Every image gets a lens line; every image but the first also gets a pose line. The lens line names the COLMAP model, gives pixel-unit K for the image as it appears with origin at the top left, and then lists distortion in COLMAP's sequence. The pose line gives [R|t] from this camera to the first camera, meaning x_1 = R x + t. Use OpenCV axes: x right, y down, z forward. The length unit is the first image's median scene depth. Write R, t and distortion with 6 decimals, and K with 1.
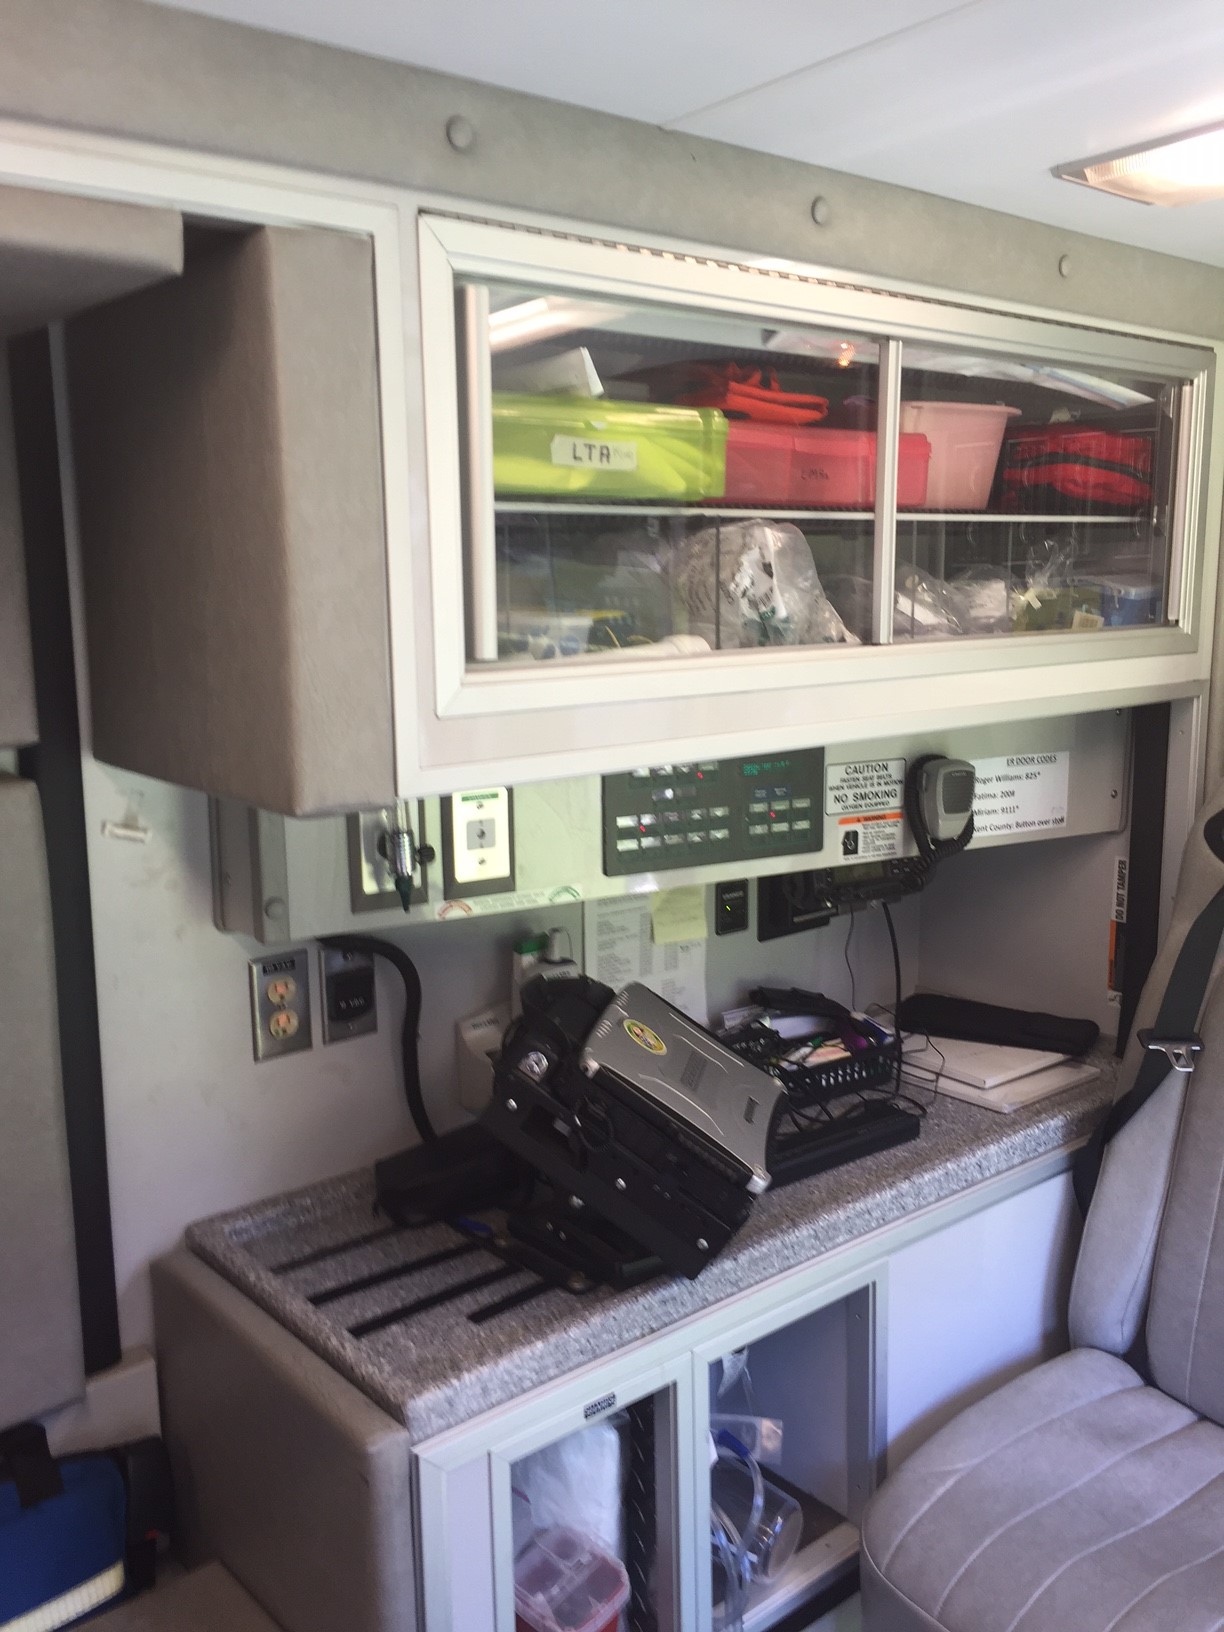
lens RADIAL K [[1399.3, 0, 597.1], [0, 1399.3, 827.2], [0, 0, 1]] dist [0.079976, -0.096853]
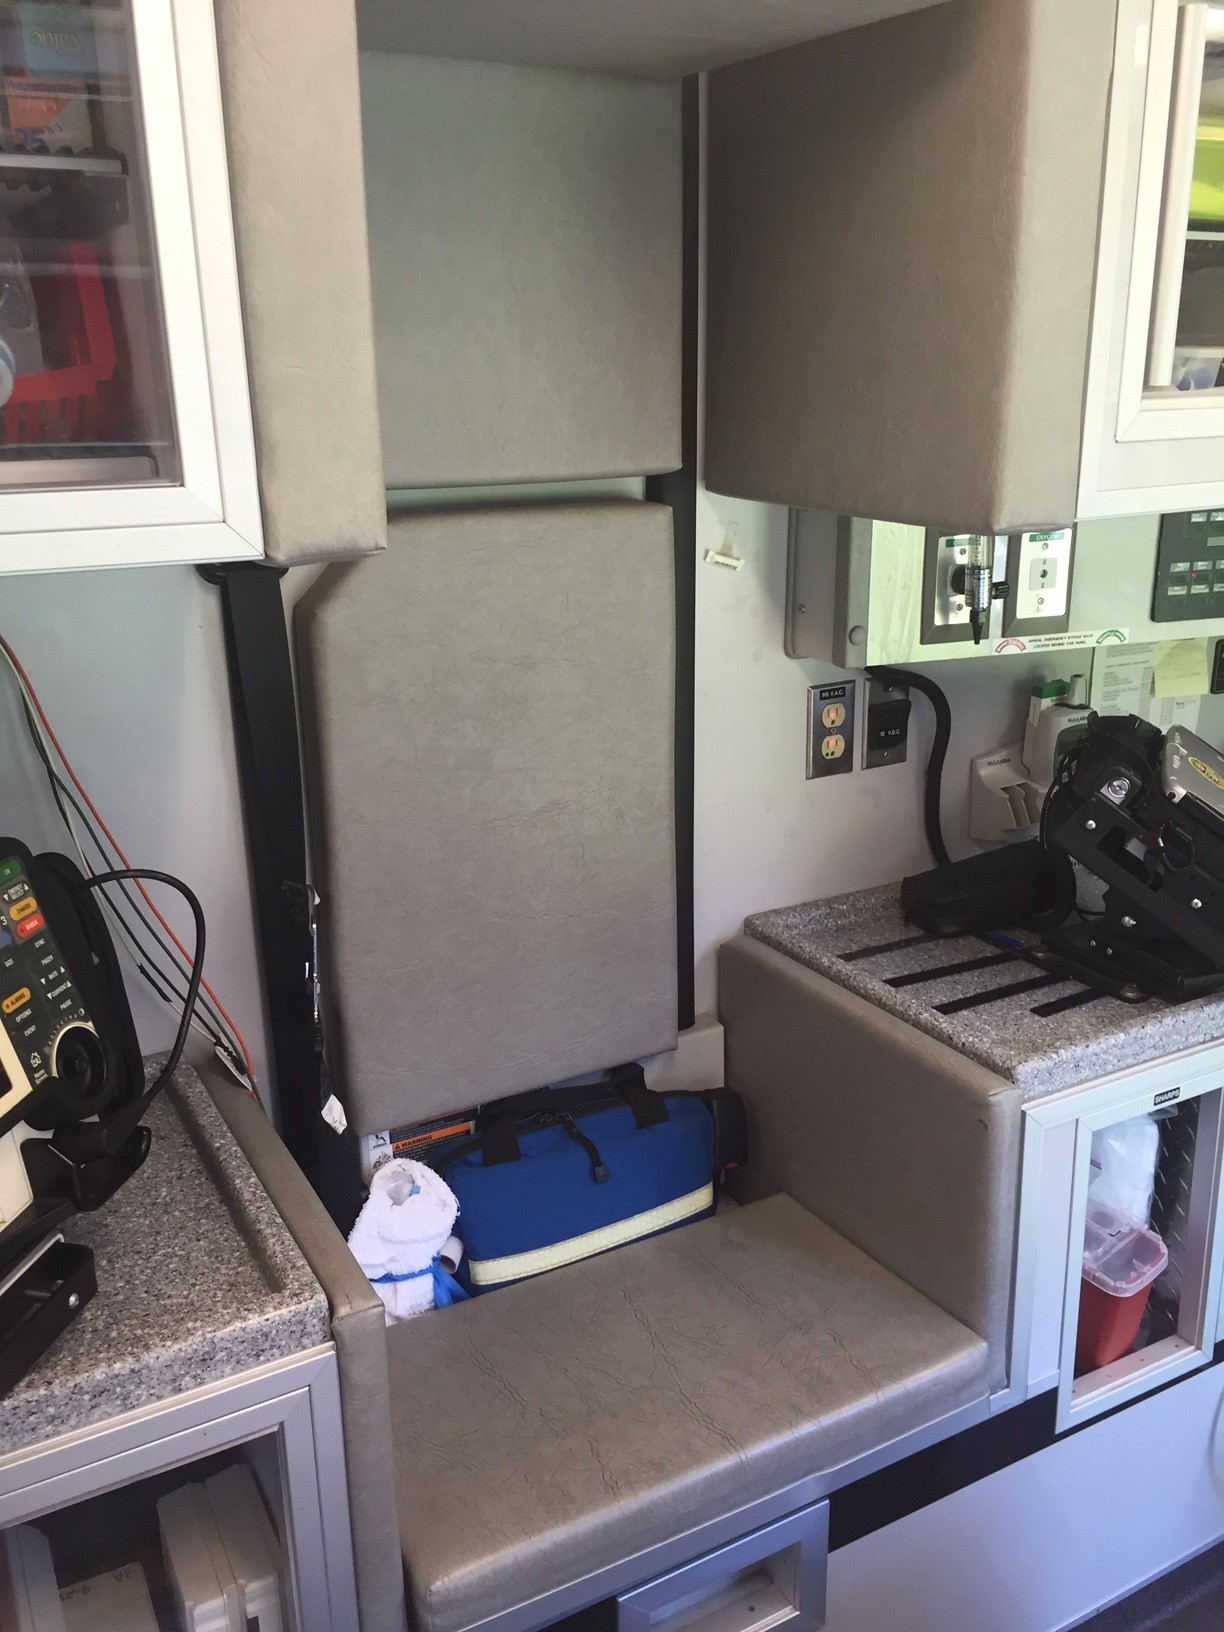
lens RADIAL K [[1399.3, 0, 624.0], [0, 1399.3, 812.1], [0, 0, 1]] dist [0.079976, -0.096853]
pose [[0.981937, 0.063235, -0.178328, -0.202242], [-0.036958, 0.988446, 0.147000, 0.039690], [0.185563, -0.137754, 0.972929, -0.102863]]
